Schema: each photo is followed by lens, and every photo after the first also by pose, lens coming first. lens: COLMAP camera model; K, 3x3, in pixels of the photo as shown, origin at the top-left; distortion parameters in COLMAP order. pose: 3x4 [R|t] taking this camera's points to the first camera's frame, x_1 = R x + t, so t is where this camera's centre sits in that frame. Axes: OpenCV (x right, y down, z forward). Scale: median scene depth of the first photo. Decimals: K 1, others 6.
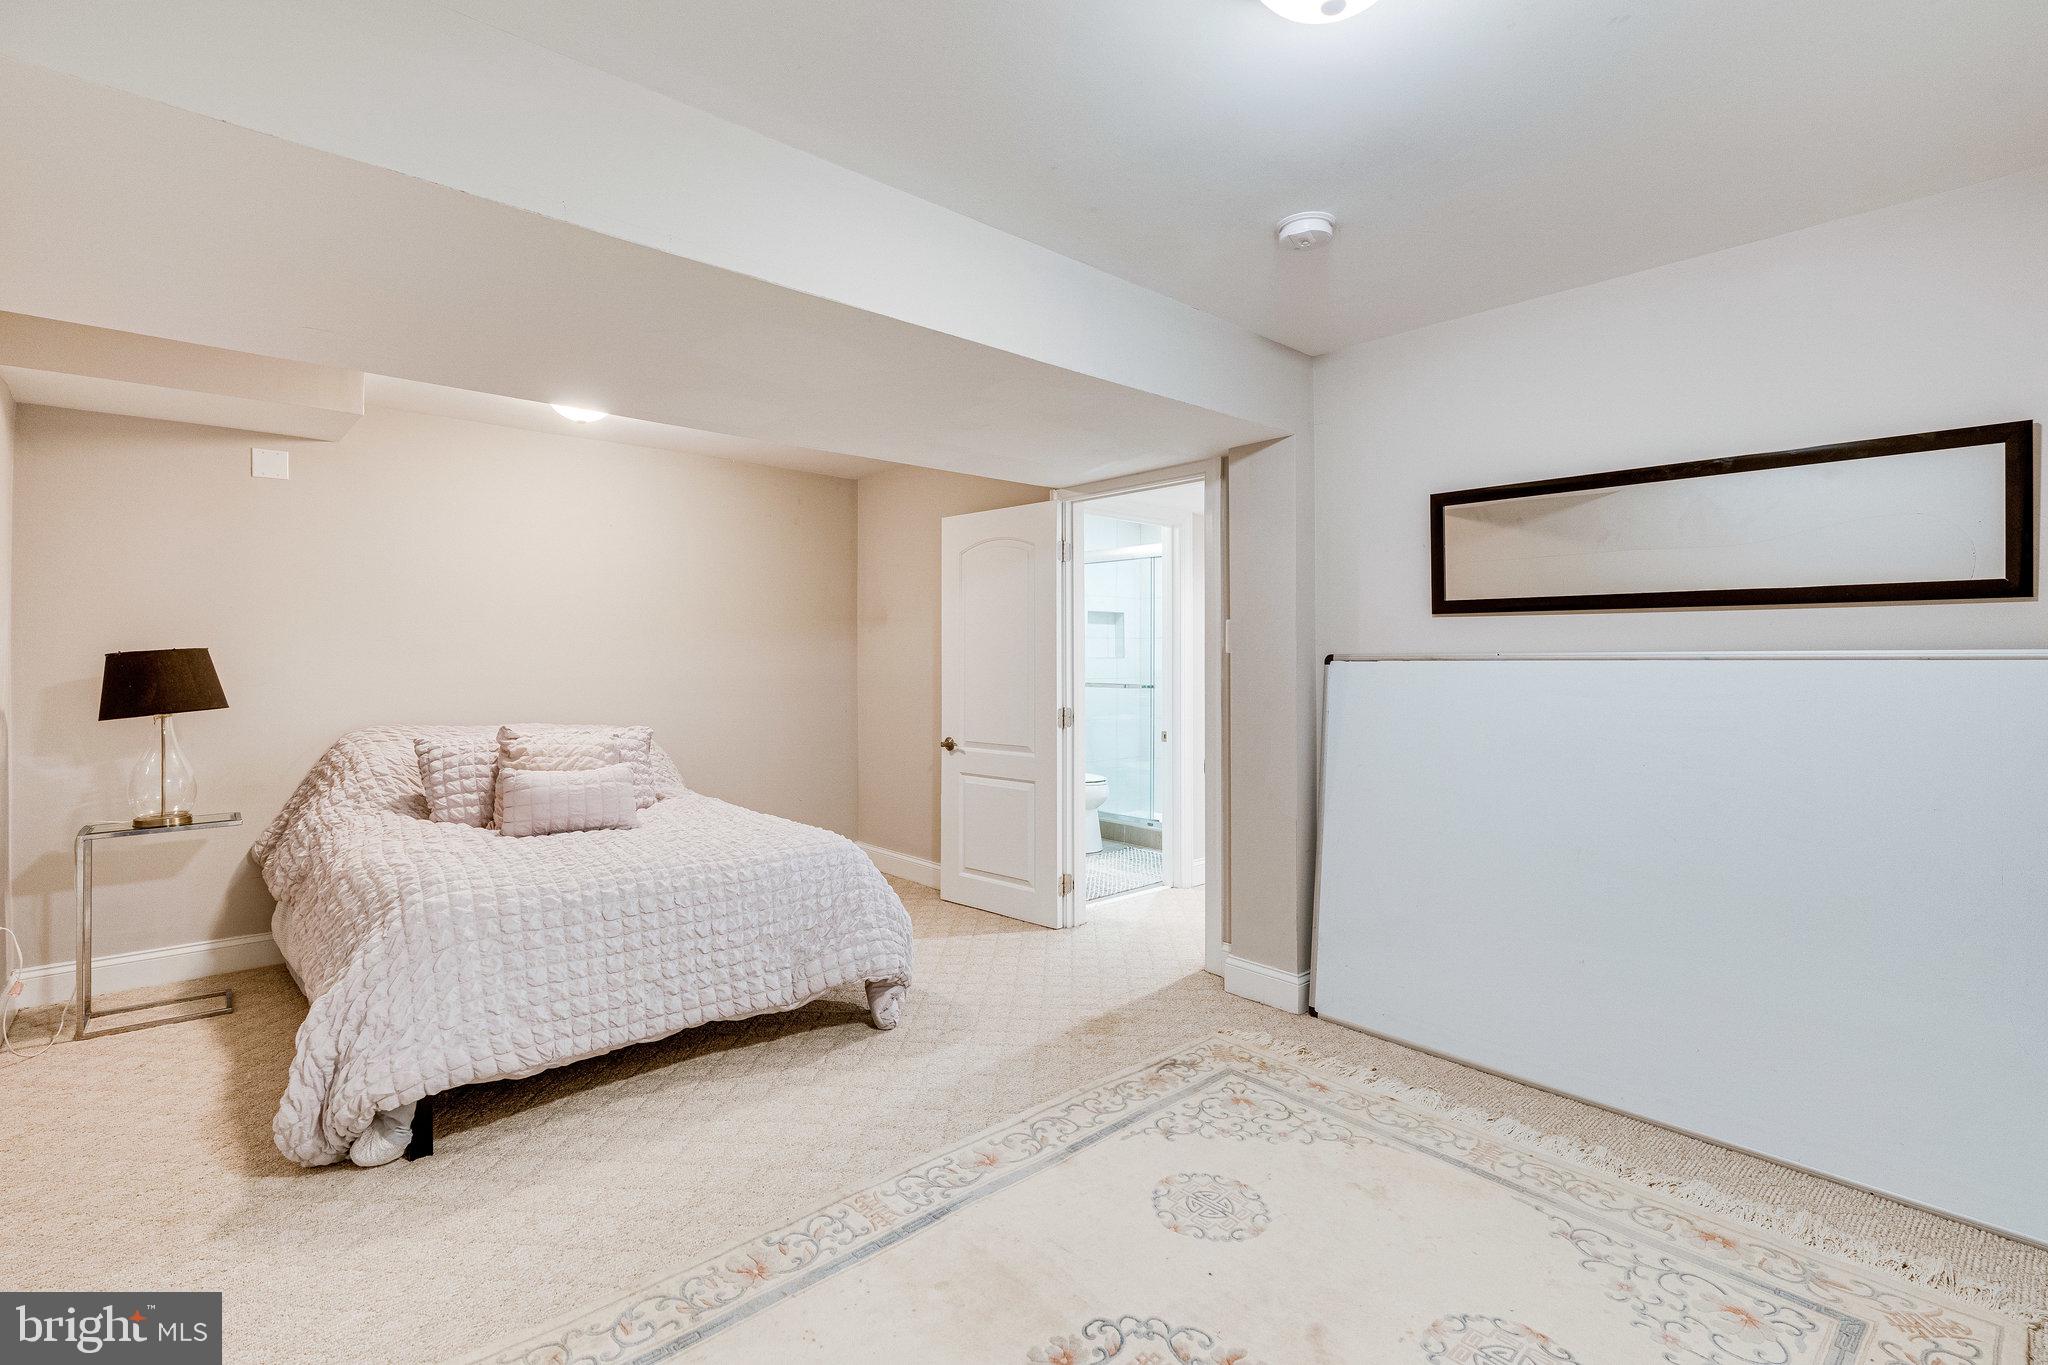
lens RADIAL K [[935.6, 0, 1020.5], [0, 935.6, 641.3], [0, 0, 1]] dist [0.013228, 0.000836]
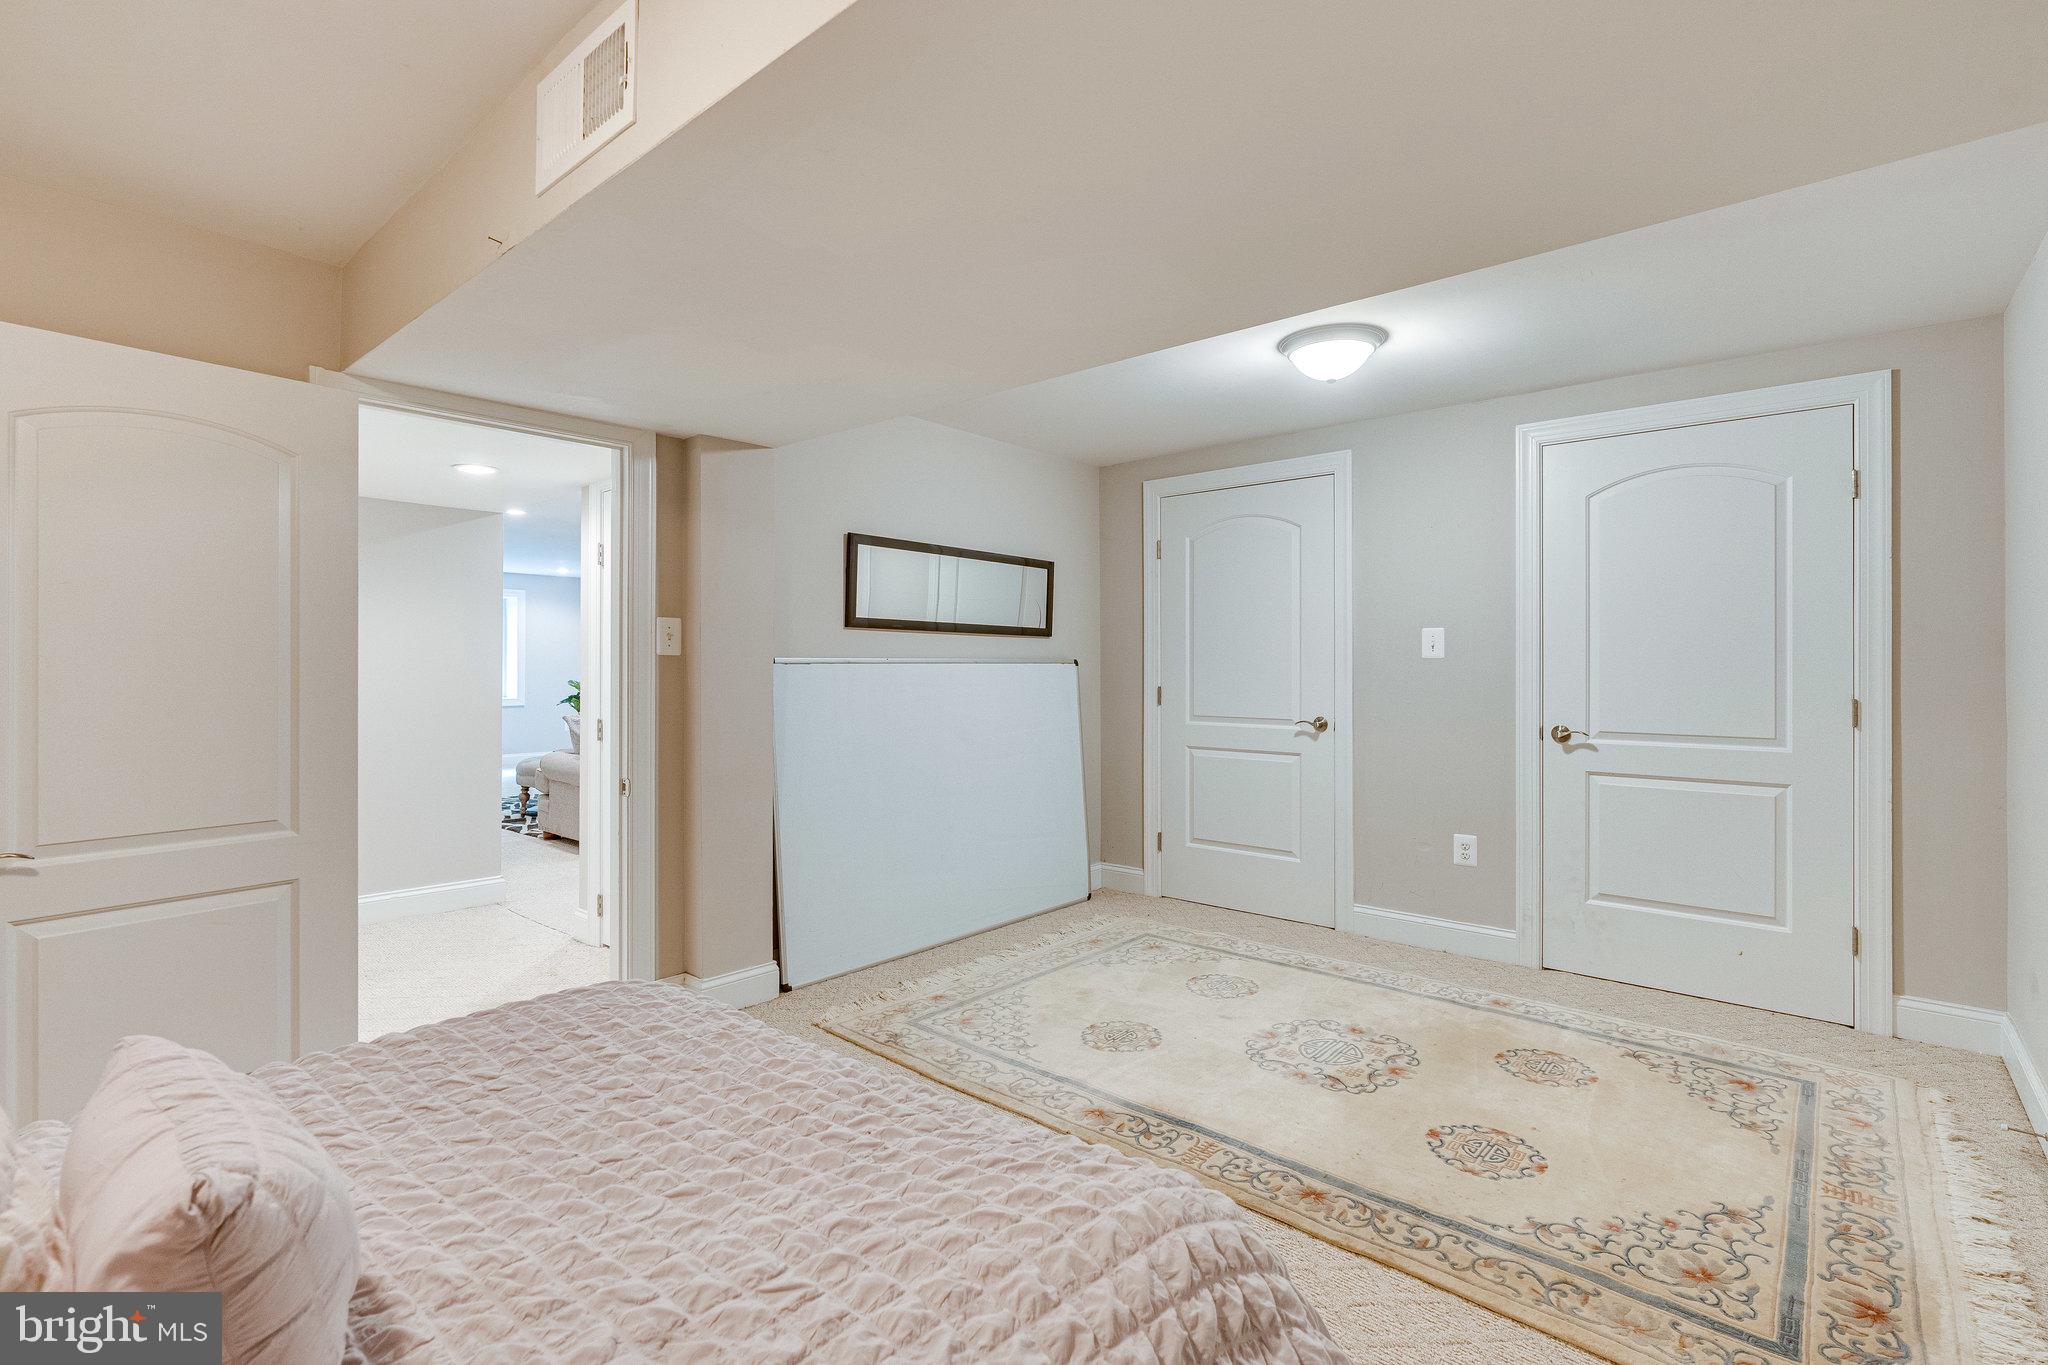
lens RADIAL K [[915.8, 0, 1030.5], [0, 915.8, 678.7], [0, 0, 1]] dist [0.009268, 0.000612]
pose [[-0.104802, -0.010703, 0.994436, -0.991555], [-0.015633, 0.999836, 0.009114, 0.030689], [-0.994370, -0.014591, -0.104952, 1.083287]]
